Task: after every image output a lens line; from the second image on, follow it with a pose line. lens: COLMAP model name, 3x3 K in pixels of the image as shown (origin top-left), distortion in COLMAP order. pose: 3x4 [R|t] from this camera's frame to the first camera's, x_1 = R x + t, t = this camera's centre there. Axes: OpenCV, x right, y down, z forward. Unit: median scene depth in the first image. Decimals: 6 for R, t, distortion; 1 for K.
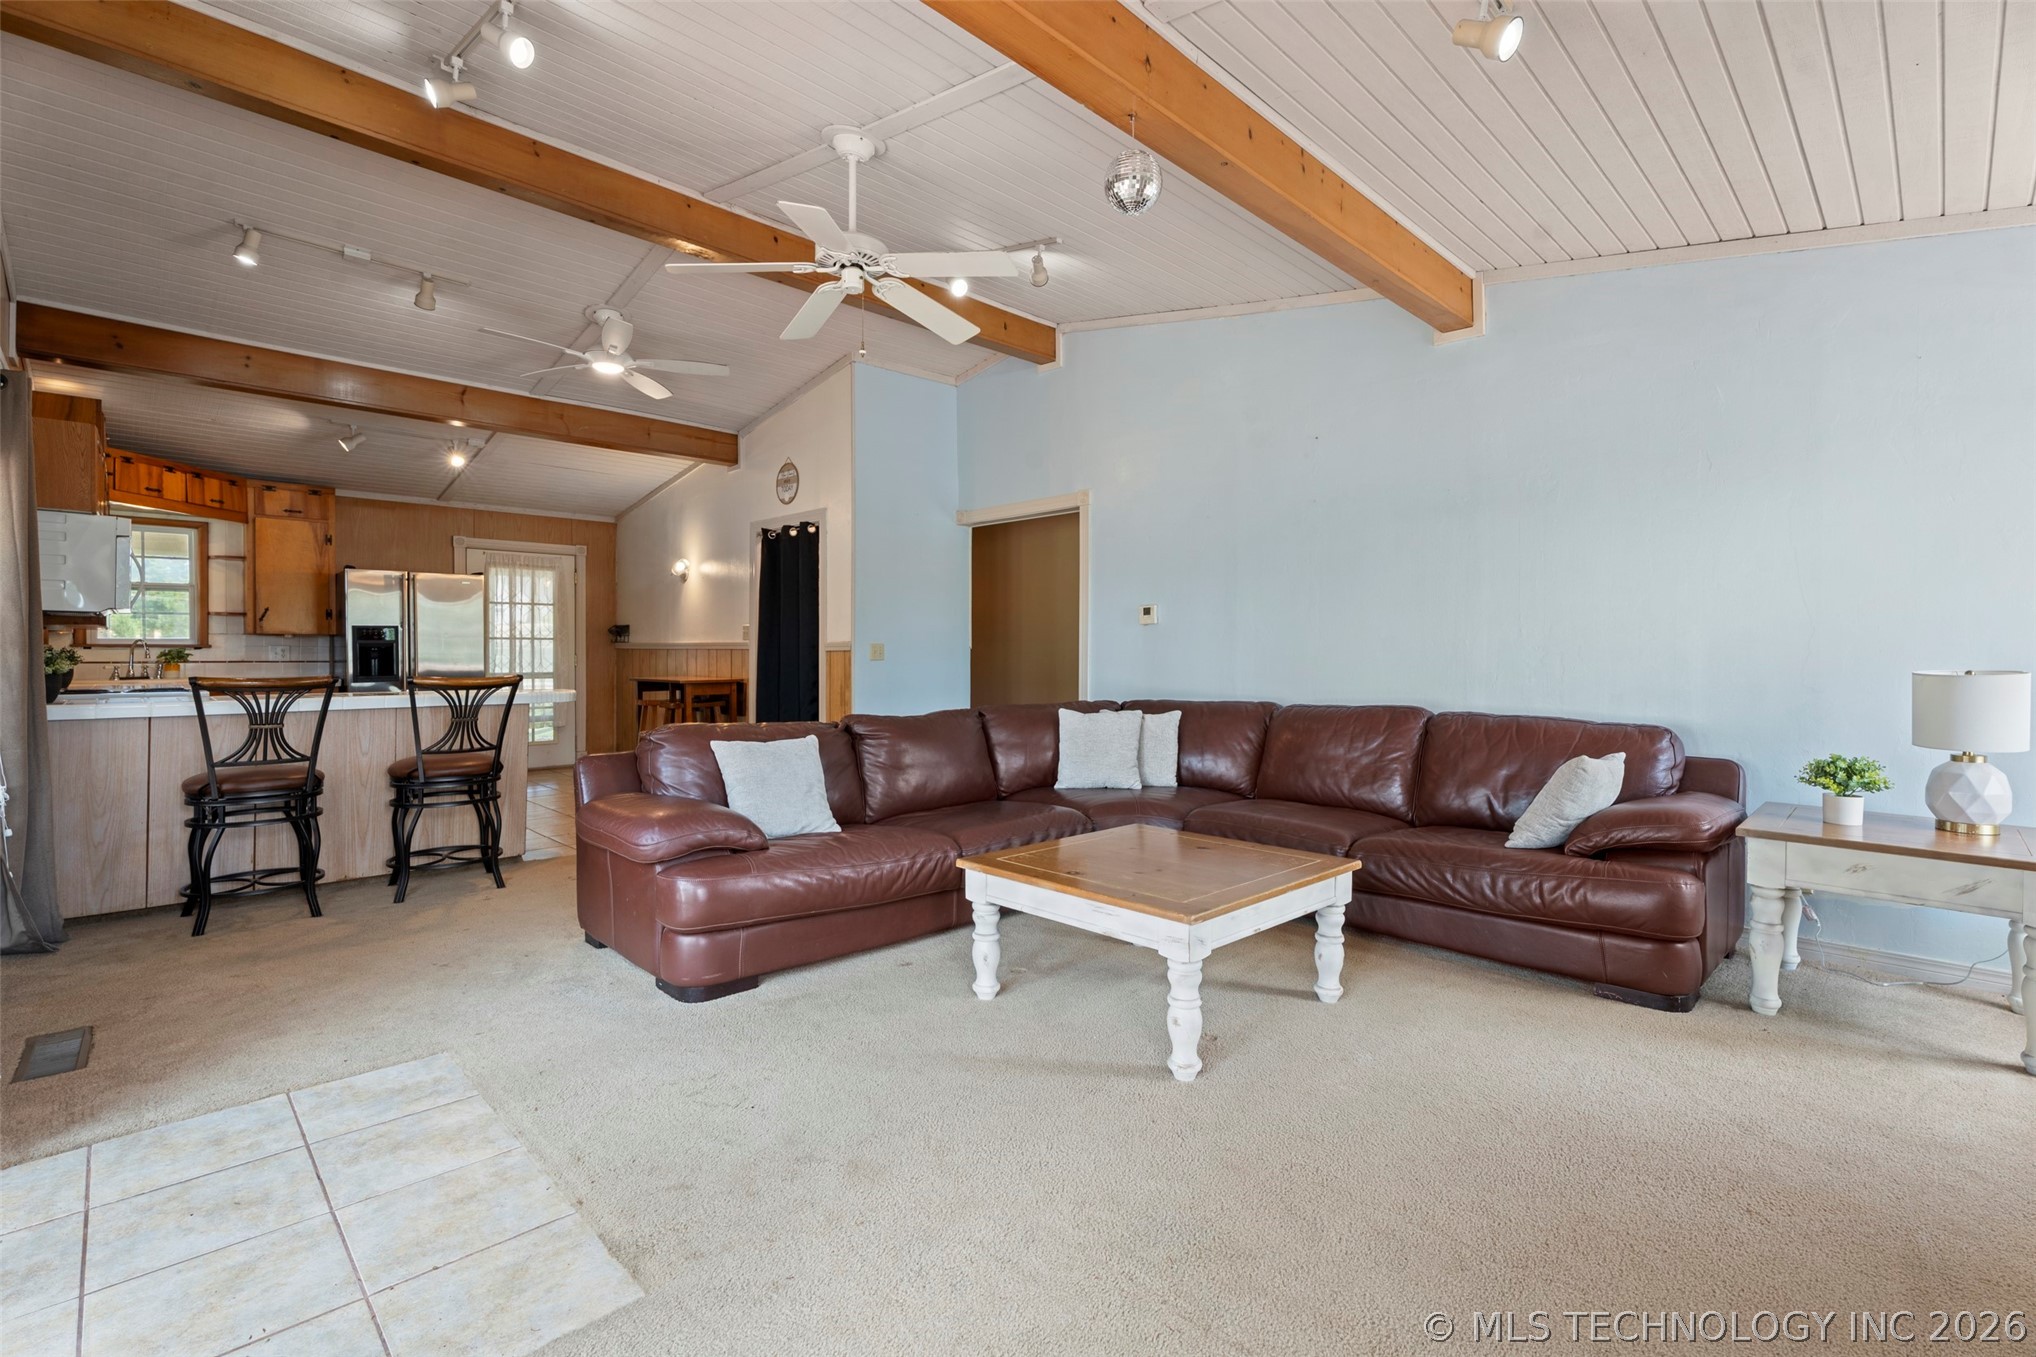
lens RADIAL K [[910.3, 0, 1034.8], [0, 910.3, 663.4], [0, 0, 1]] dist [0.002061, 0.000420]
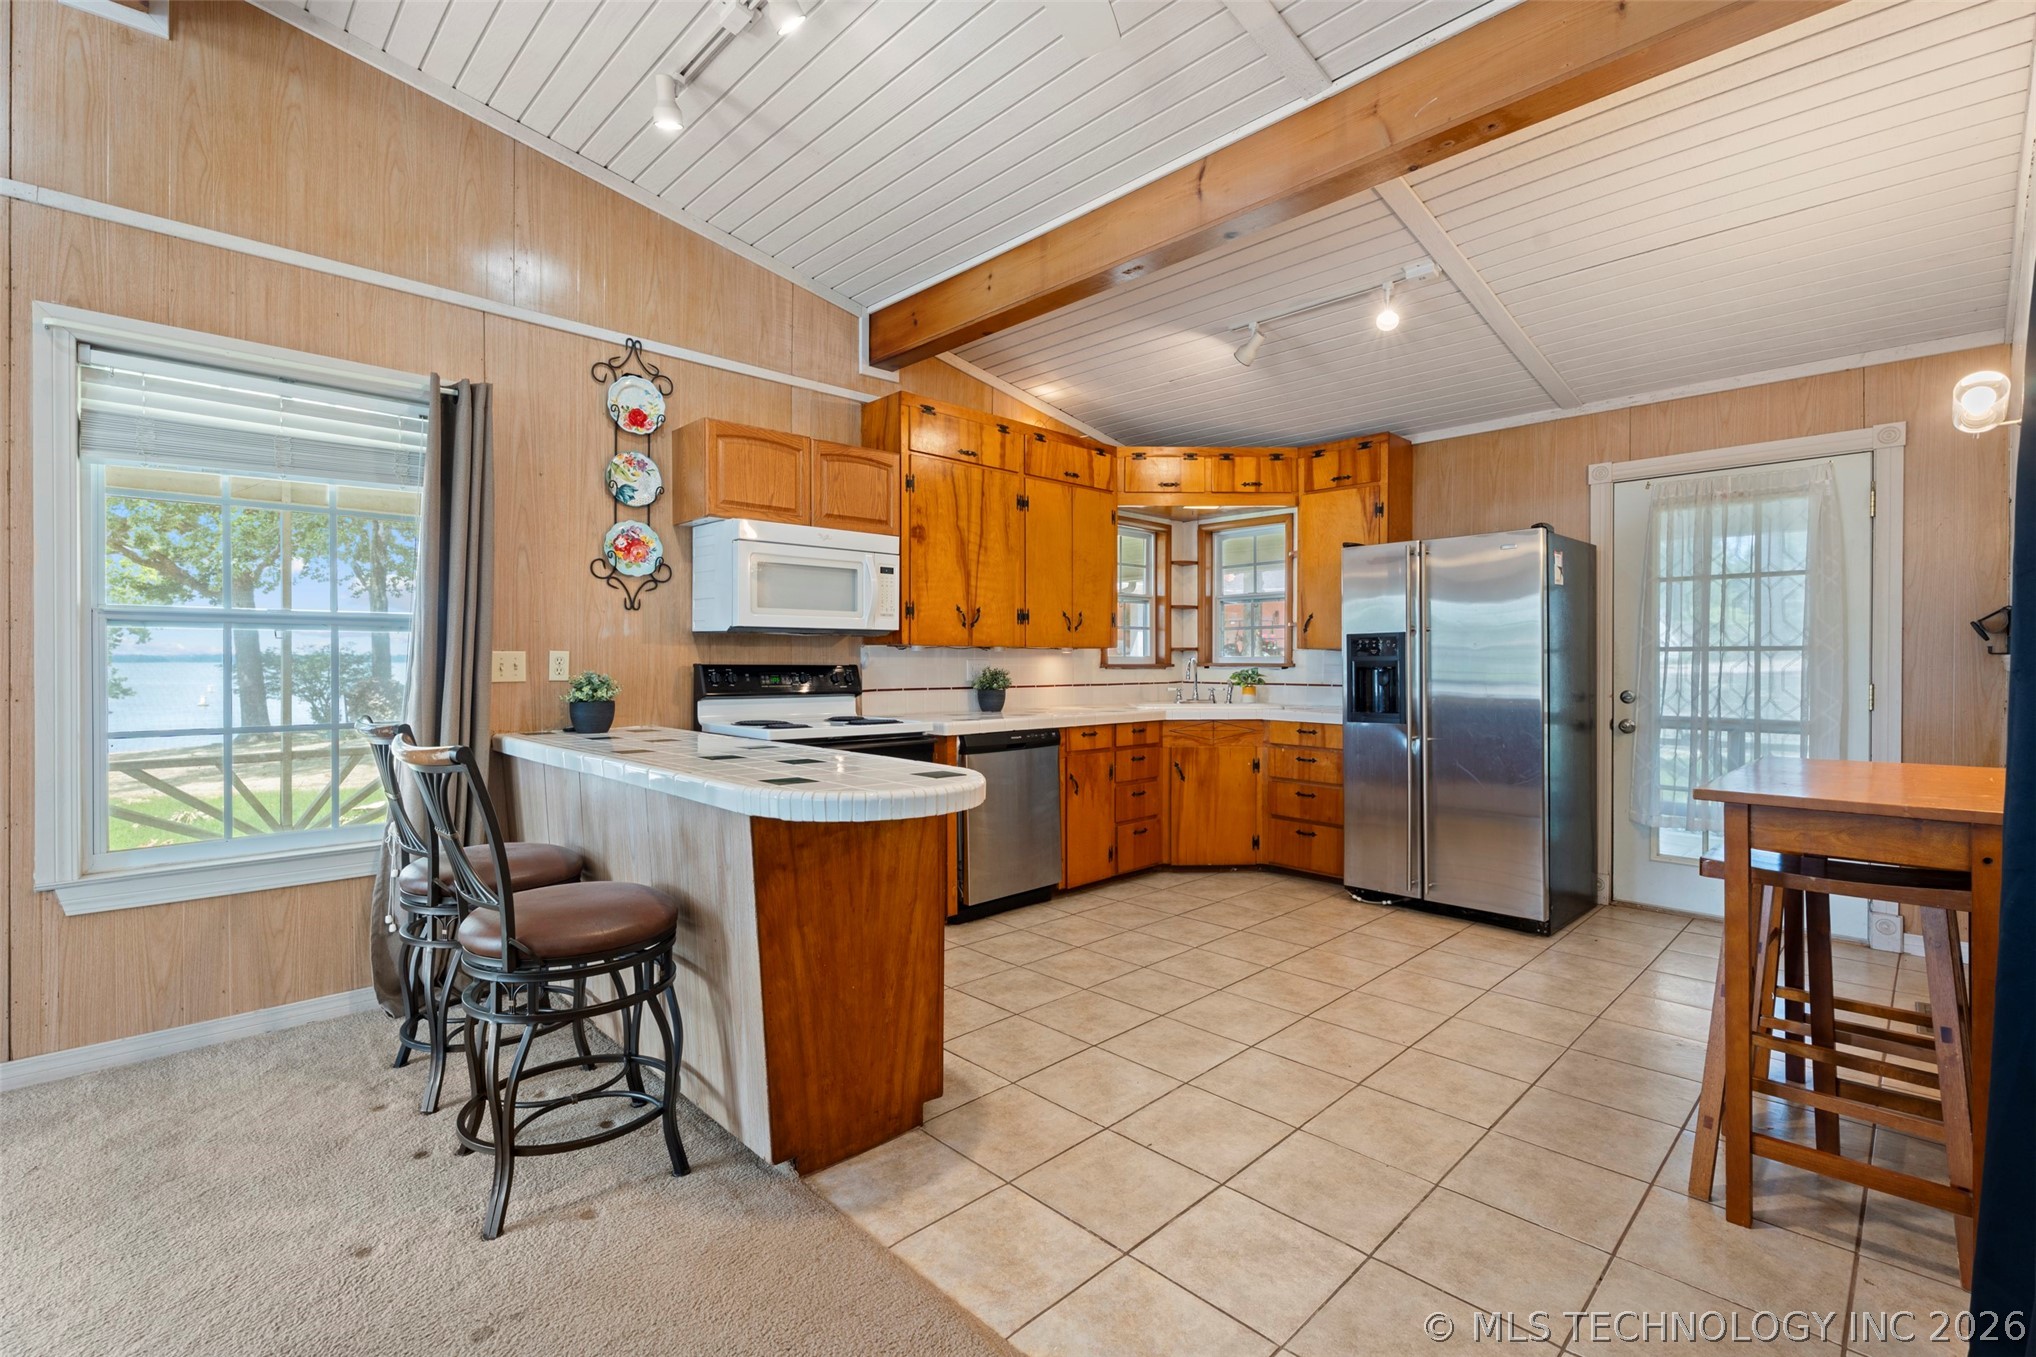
lens RADIAL K [[900.6, 0, 1031.7], [0, 900.6, 667.8], [0, 0, 1]] dist [0.001114, -0.000641]
pose [[-0.006653, 0.004468, -0.999968, -0.099230], [-0.012644, 0.999910, 0.004552, -0.017269], [0.999898, 0.012674, -0.006596, 0.757263]]
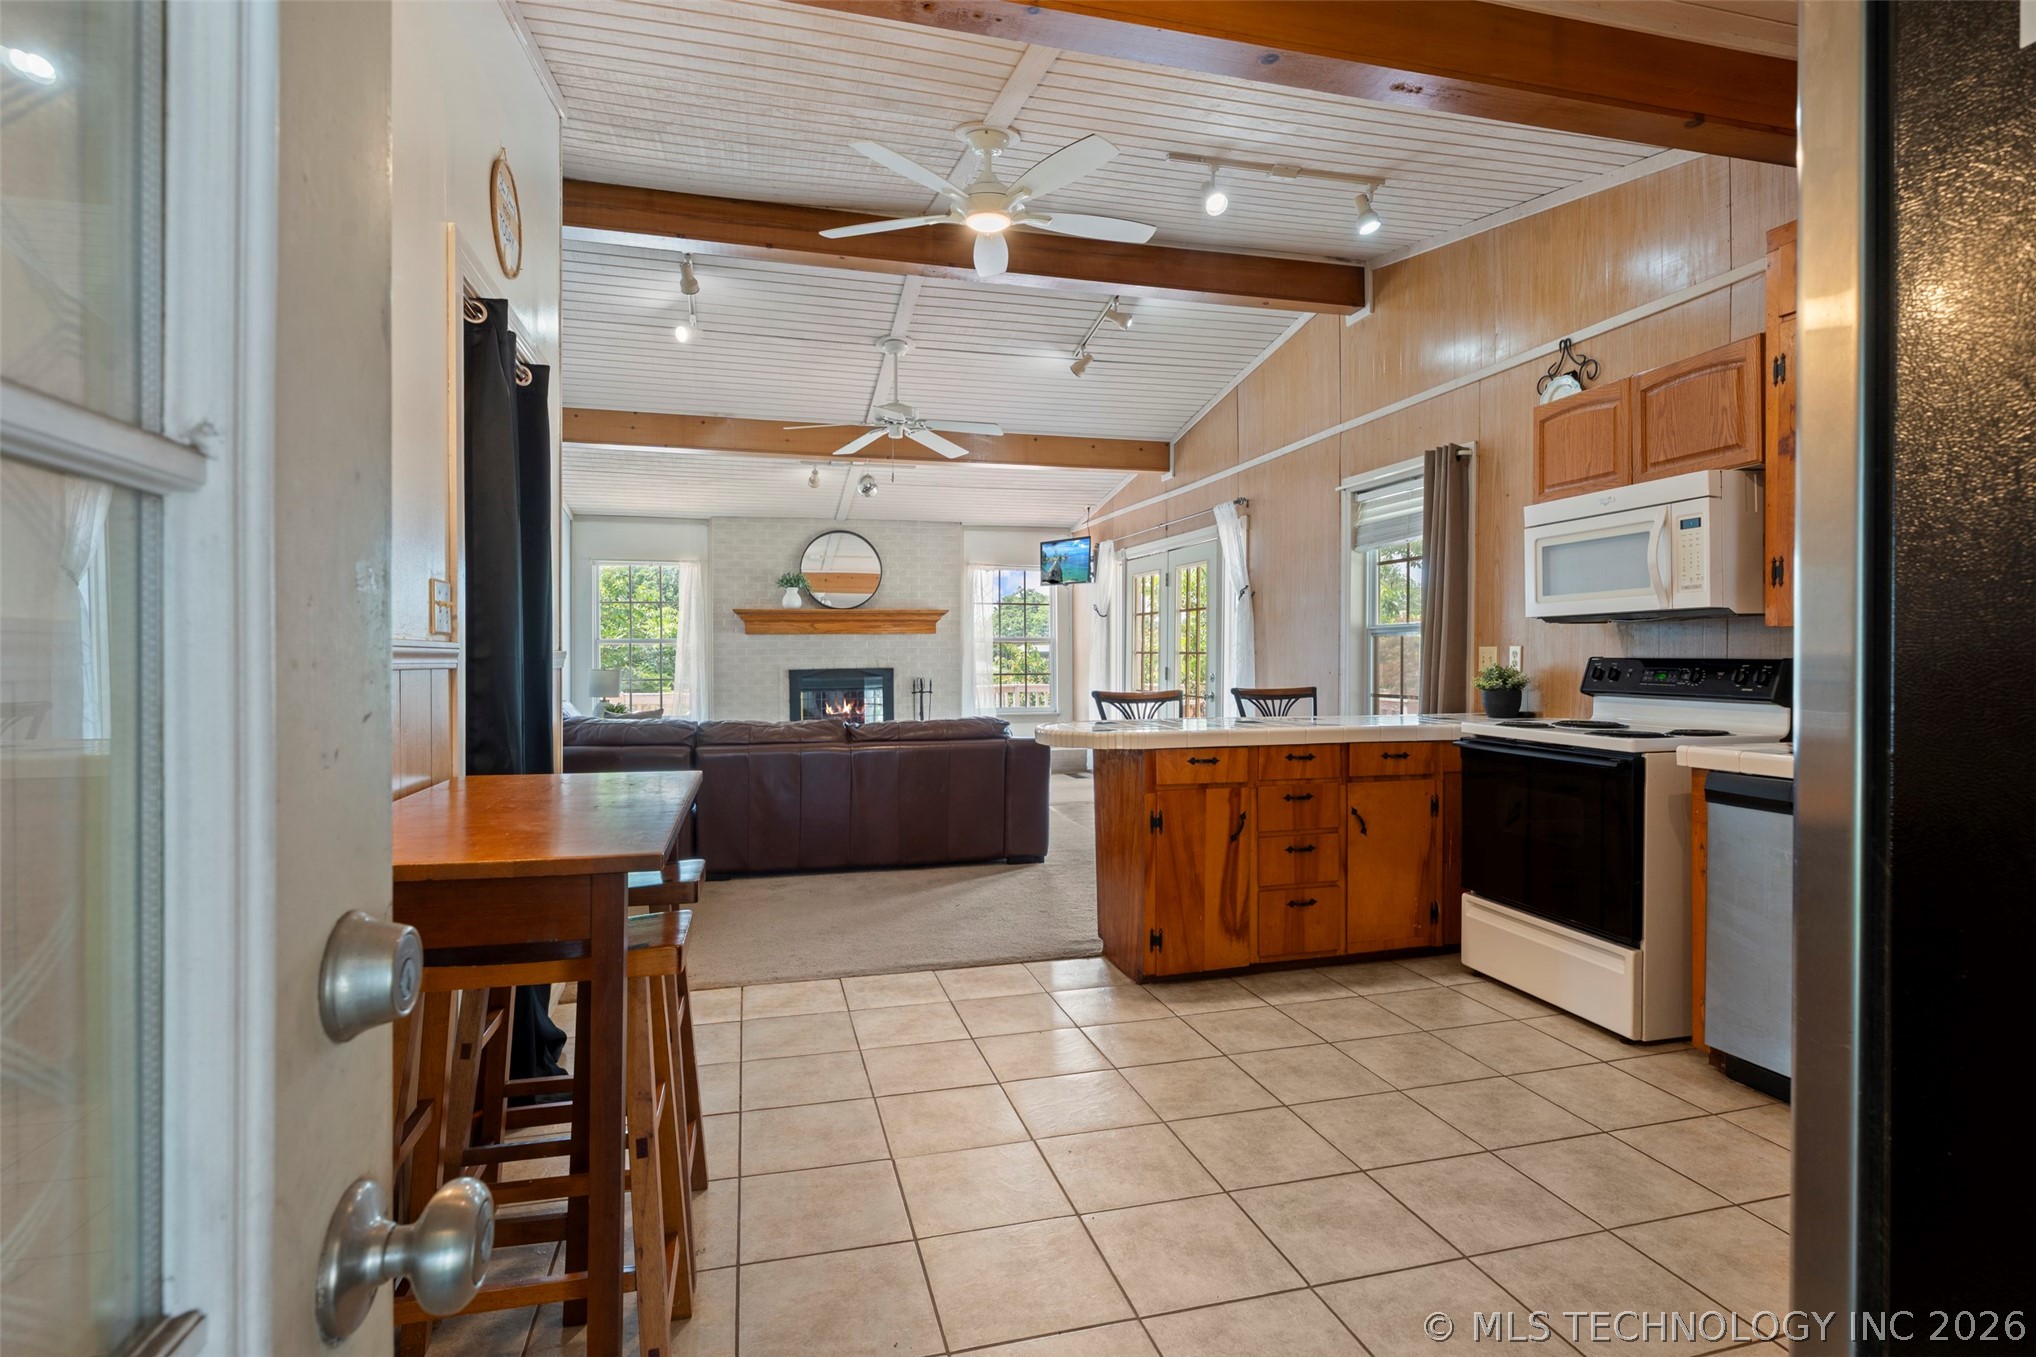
lens RADIAL K [[1002.6, 0, 1024.5], [0, 1002.6, 662.1], [0, 0, 1]] dist [-0.012830, 0.000481]
pose [[-0.867412, -0.004534, 0.497570, -0.620357], [0.004154, 0.999858, 0.016353, -0.022103], [-0.497574, 0.016251, -0.867269, 1.180540]]
